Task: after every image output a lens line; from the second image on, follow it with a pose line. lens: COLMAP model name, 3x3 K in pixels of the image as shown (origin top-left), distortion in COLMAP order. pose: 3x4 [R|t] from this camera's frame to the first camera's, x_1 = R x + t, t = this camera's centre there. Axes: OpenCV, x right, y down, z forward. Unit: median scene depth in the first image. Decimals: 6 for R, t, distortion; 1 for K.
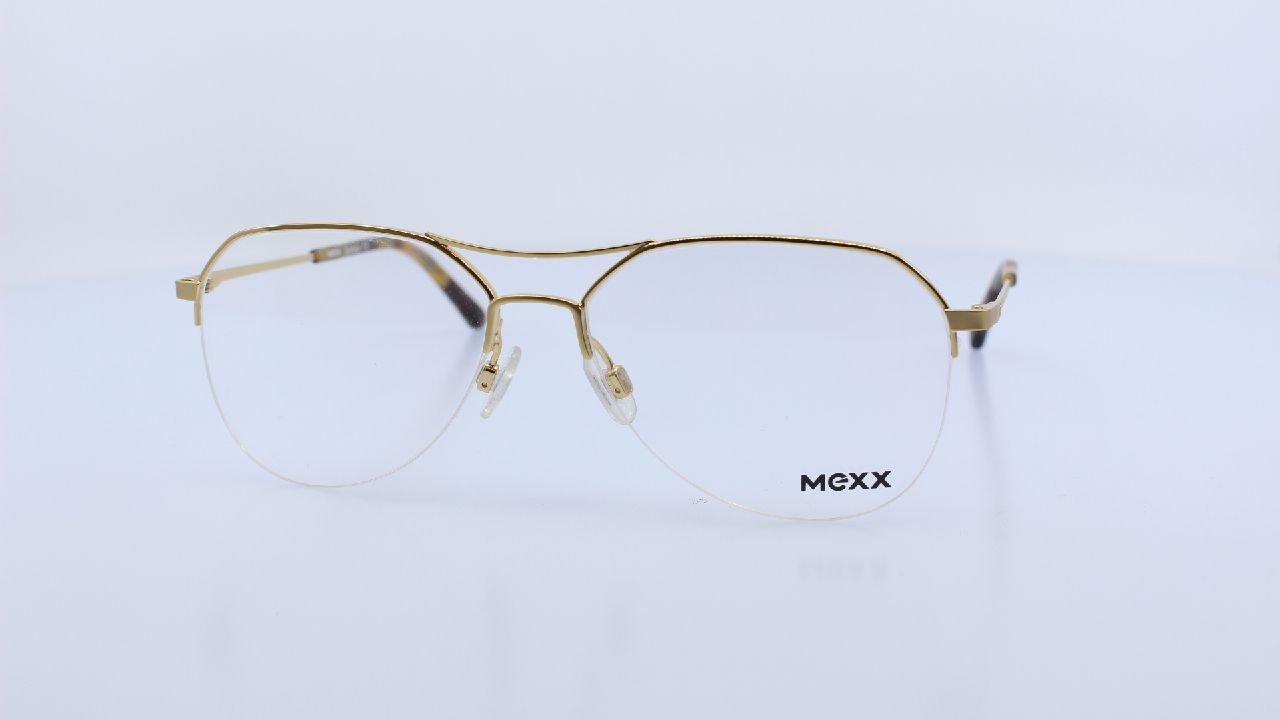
lens RADIAL K [[1705.4, 0, 640.8], [0, 1705.4, 356.4], [0, 0, 1]] dist [-0.164782, 0.000000]
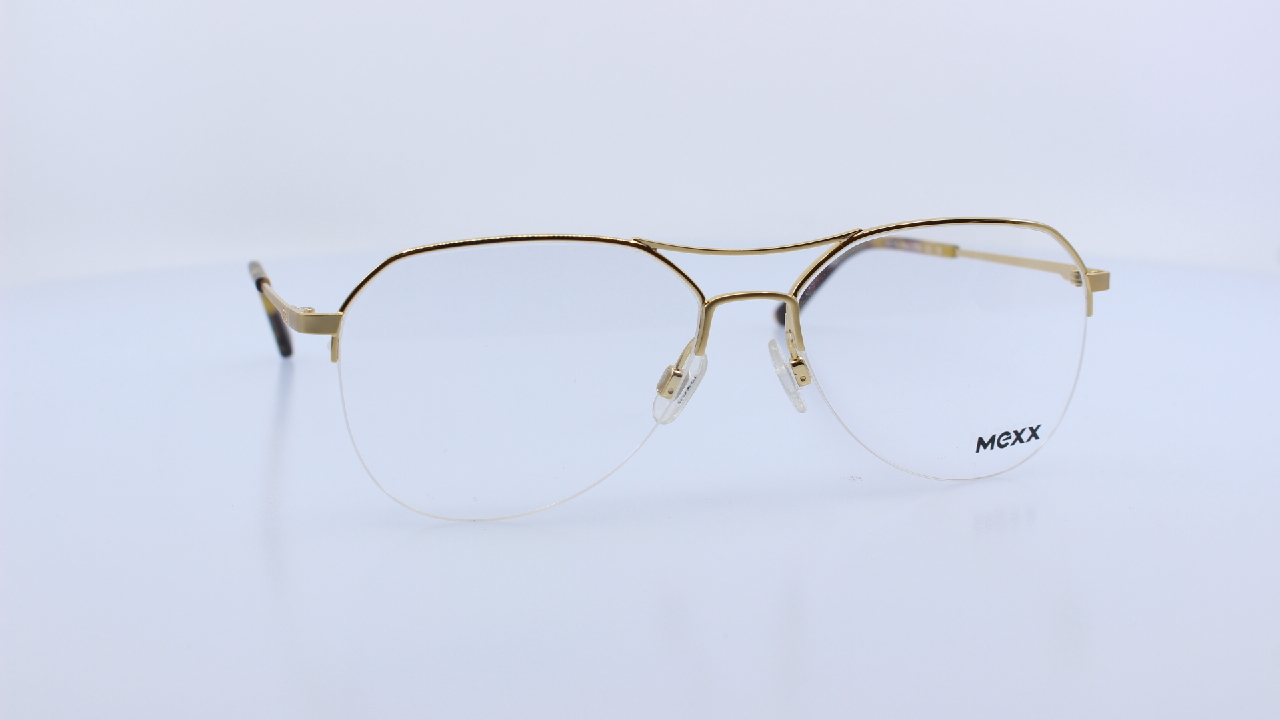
lens RADIAL K [[1705.4, 0, 642.1], [0, 1705.4, 369.9], [0, 0, 1]] dist [-0.164782, 0.000000]
pose [[0.869612, -0.103355, 0.482797, -0.606144], [0.102142, 0.994350, 0.028889, -0.026094], [-0.483055, 0.024192, 0.875255, 0.158801]]
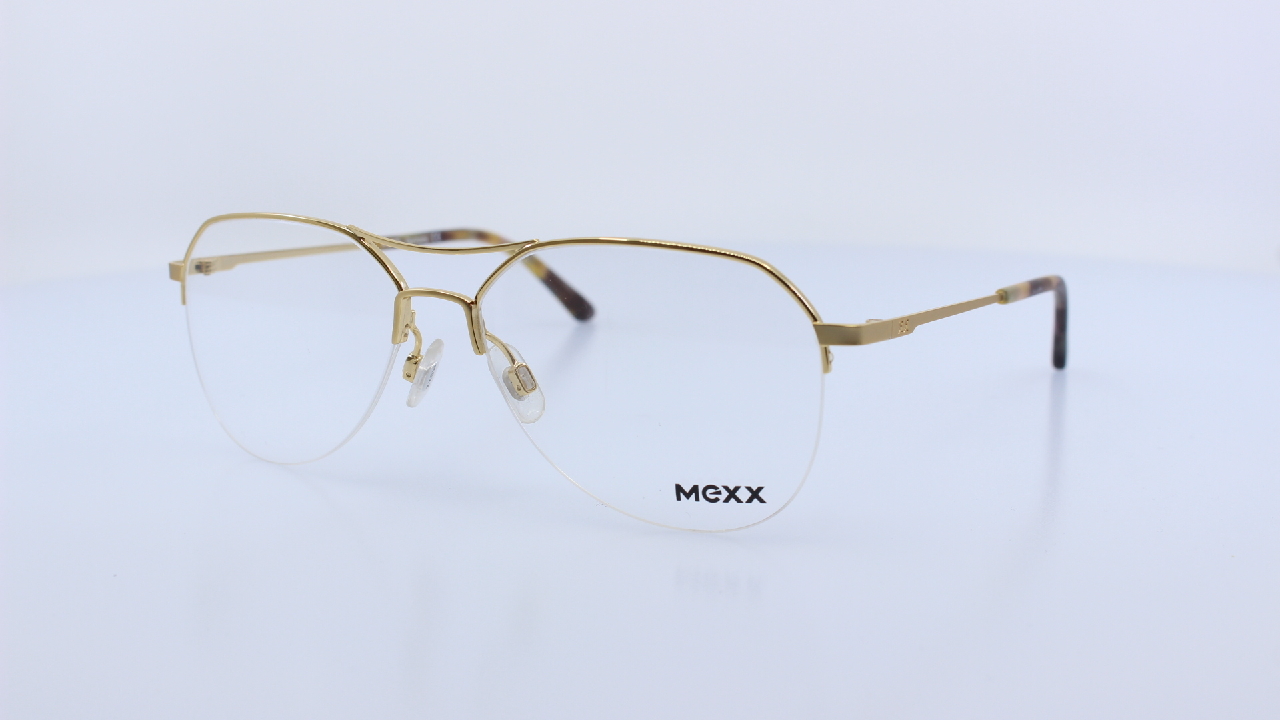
lens RADIAL K [[1705.4, 0, 639.5], [0, 1705.4, 362.5], [0, 0, 1]] dist [-0.164782, 0.000000]
pose [[0.964476, 0.055062, -0.258367, 0.324105], [-0.053736, 0.998481, 0.012198, -0.011098], [0.258646, 0.002119, 0.965970, 0.044047]]
